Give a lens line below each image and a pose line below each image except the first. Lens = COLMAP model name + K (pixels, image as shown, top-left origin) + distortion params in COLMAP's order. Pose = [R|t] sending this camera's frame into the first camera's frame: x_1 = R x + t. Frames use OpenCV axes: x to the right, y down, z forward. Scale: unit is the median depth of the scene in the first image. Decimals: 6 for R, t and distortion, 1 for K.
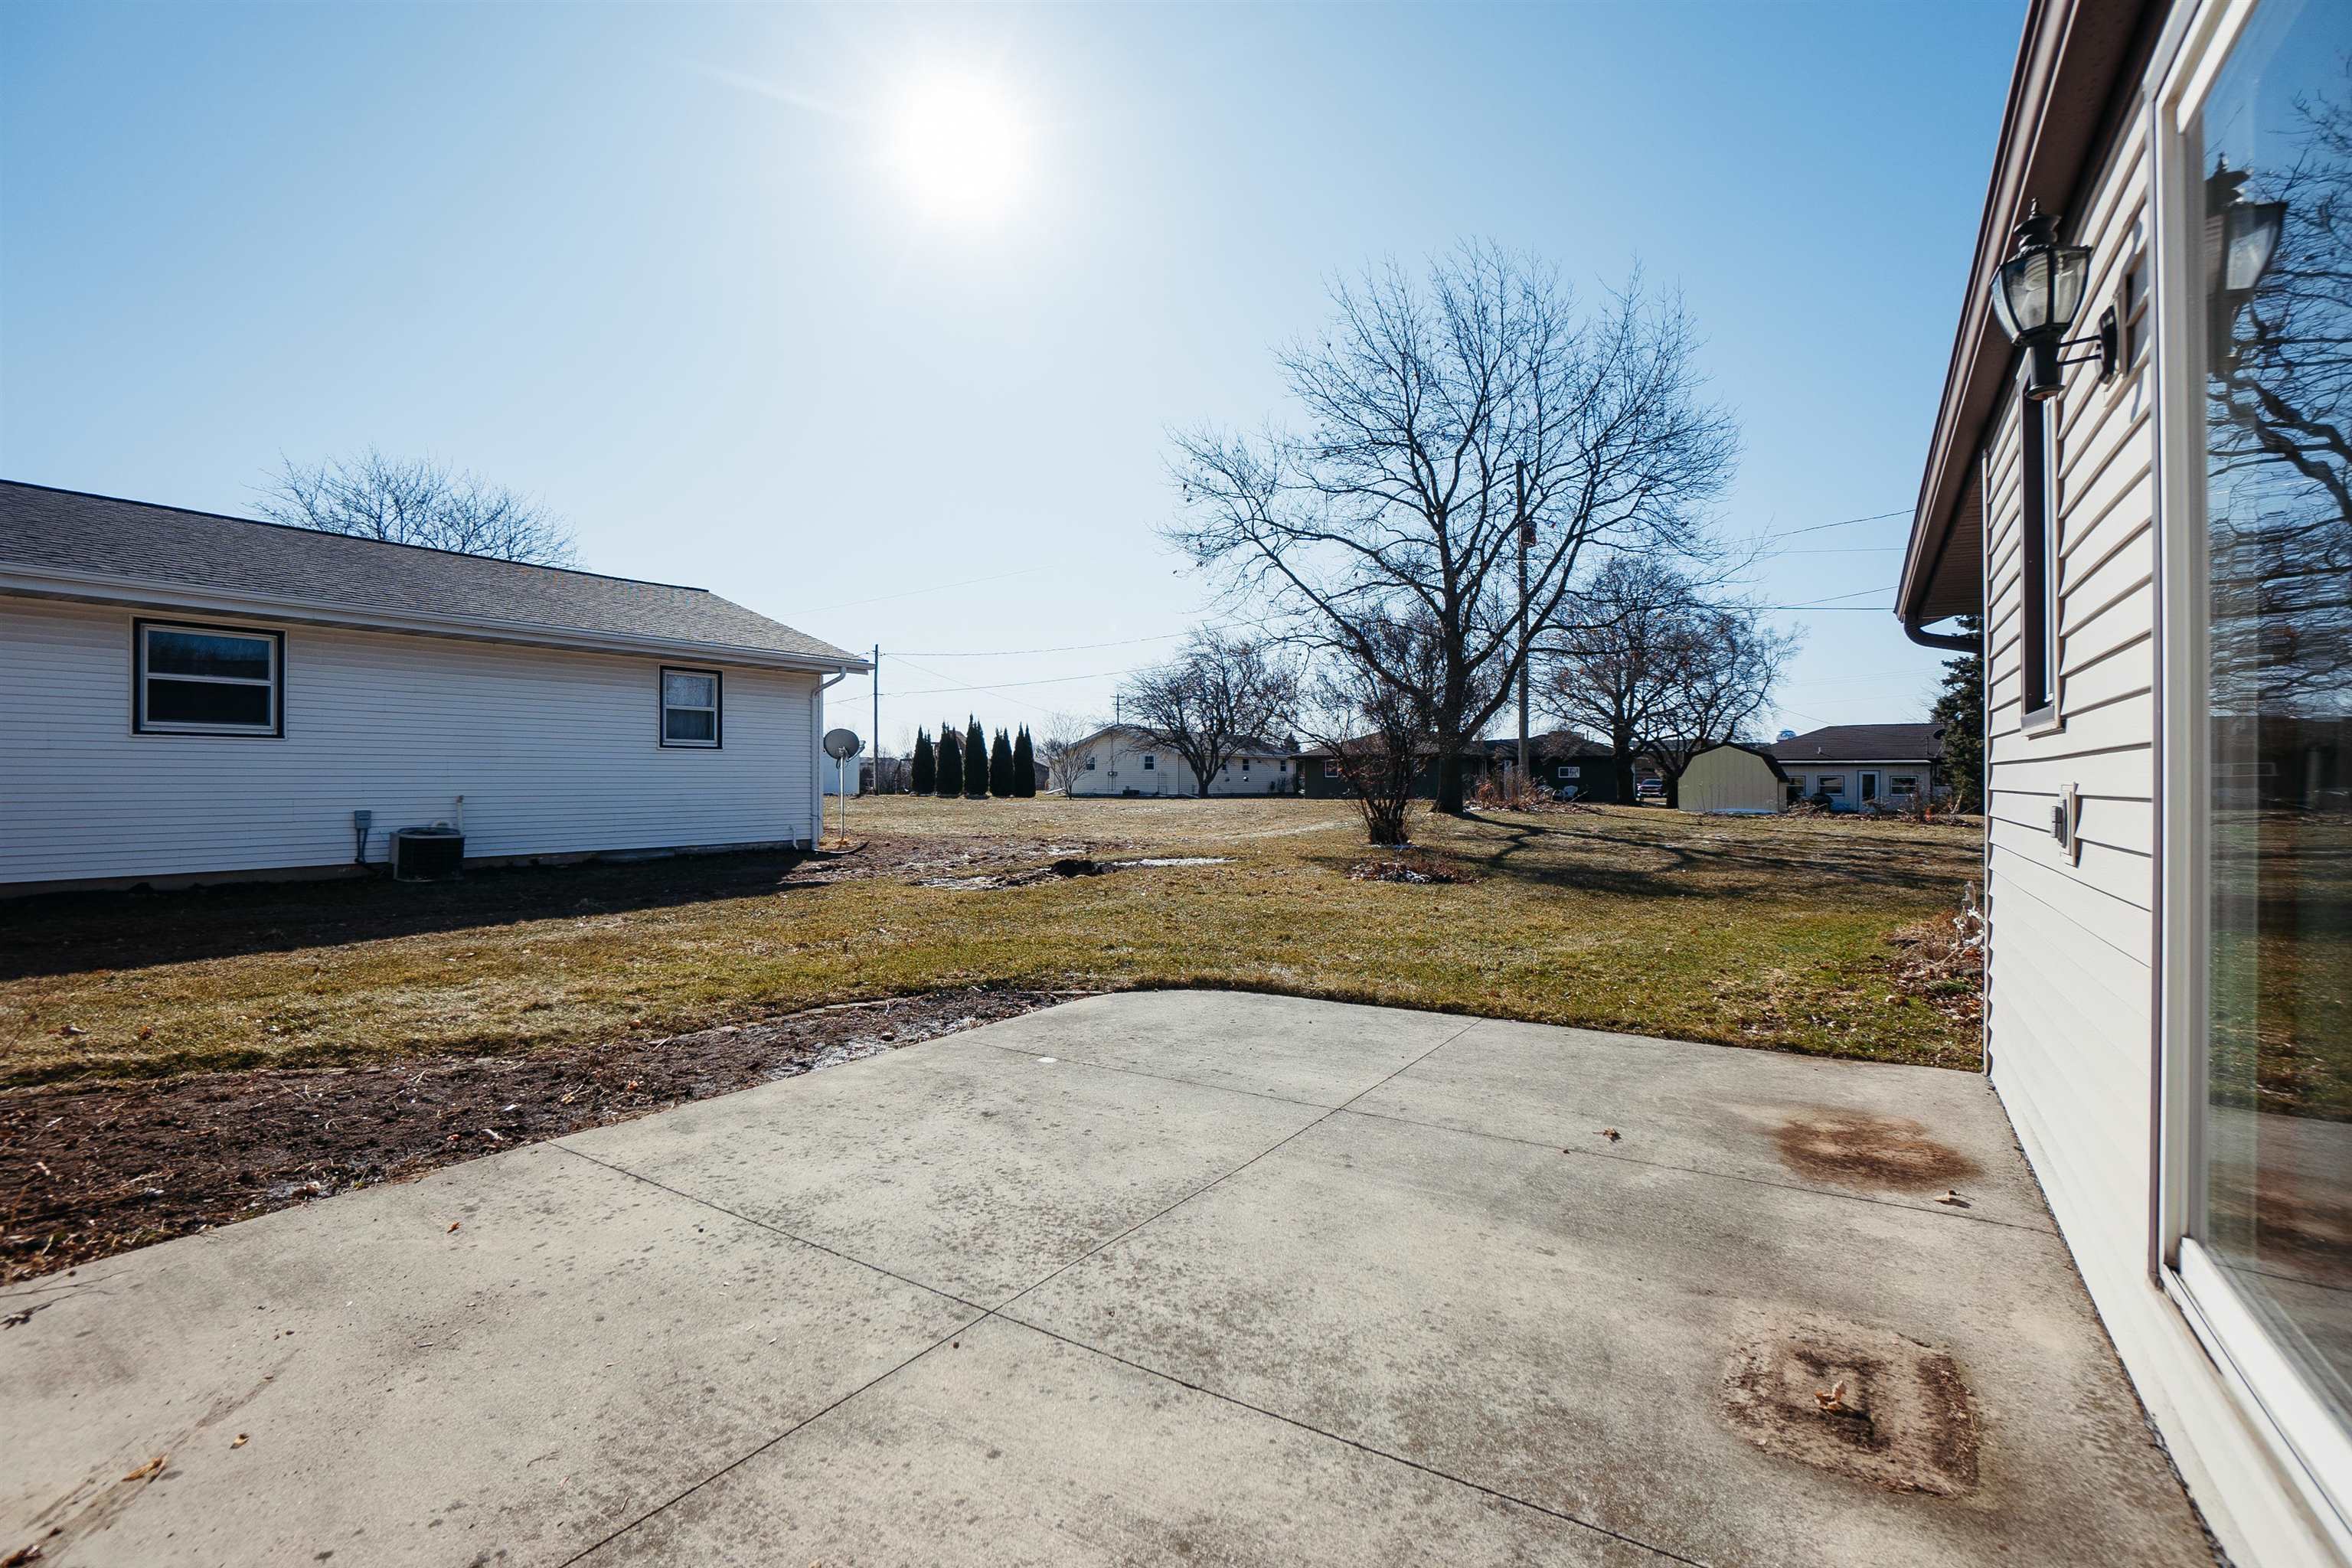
lens RADIAL K [[1023.1, 0, 1068.7], [0, 1023.1, 778.1], [0, 0, 1]] dist [-0.001942, 0.011889]
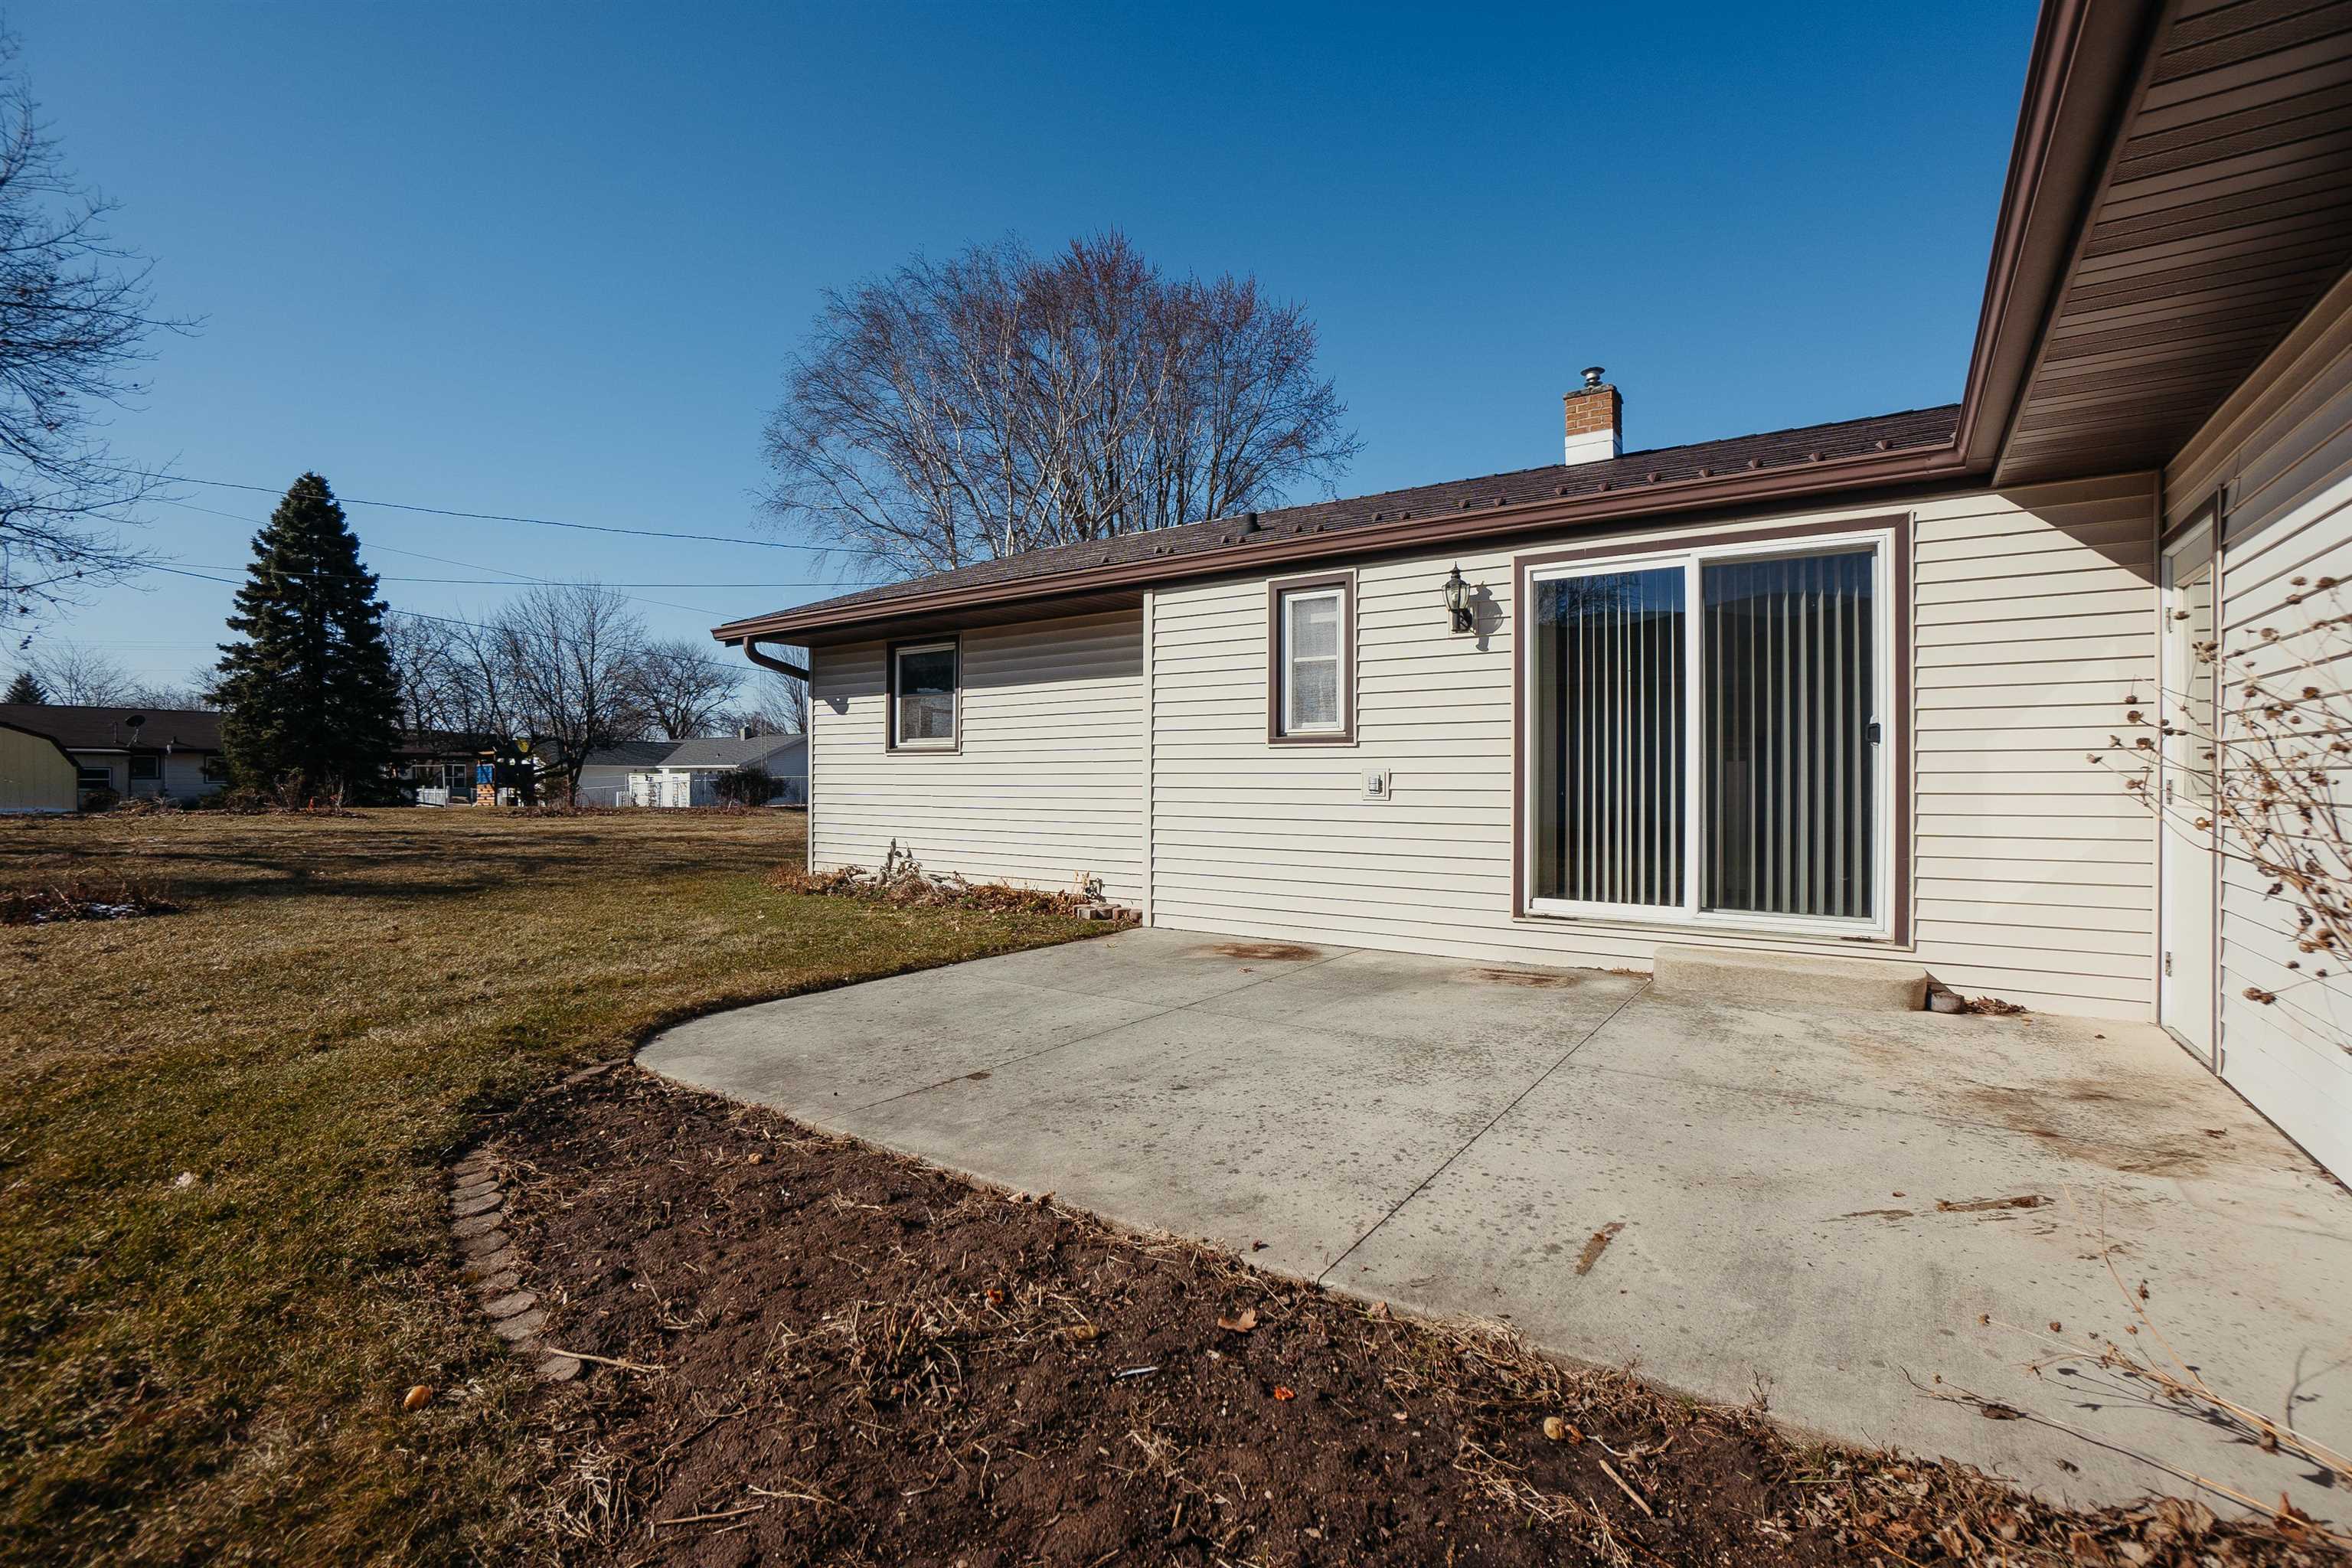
lens RADIAL K [[1036.7, 0, 1176.0], [0, 1036.7, 784.0], [0, 0, 1]] dist [-0.001375, -0.000359]
pose [[-0.055383, 0.005151, 0.998452, -1.353604], [-0.020906, 0.999761, -0.006317, 0.034689], [-0.998246, -0.021223, -0.055263, 1.286364]]
